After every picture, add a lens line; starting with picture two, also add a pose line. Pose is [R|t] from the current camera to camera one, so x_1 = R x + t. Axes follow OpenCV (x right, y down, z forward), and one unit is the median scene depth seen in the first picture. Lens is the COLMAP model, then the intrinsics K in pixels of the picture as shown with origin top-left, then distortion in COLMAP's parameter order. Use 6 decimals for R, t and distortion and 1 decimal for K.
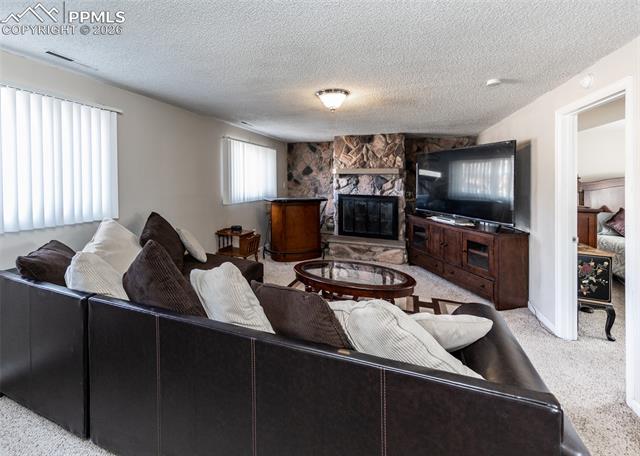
lens RADIAL K [[260.5, 0, 313.1], [0, 260.5, 205.2], [0, 0, 1]] dist [0.001443, 0.000010]
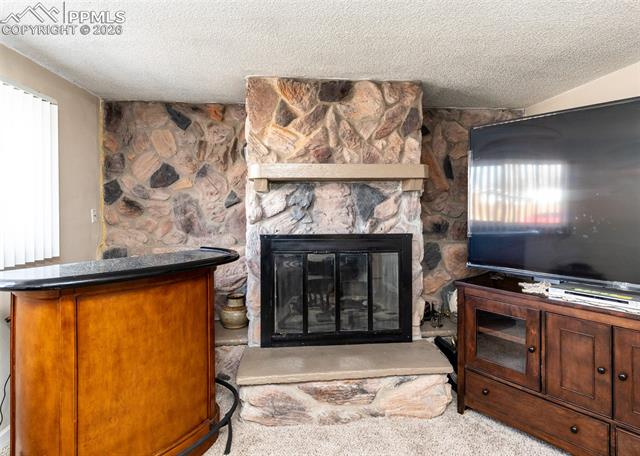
lens RADIAL K [[343.6, 0, 319.9], [0, 343.6, 192.8], [0, 0, 1]] dist [0.000869, -0.000087]
pose [[0.910346, -0.005836, 0.413808, -0.028210], [0.058908, 0.991546, -0.115610, -0.042984], [-0.409635, 0.129622, 0.902994, 0.546631]]
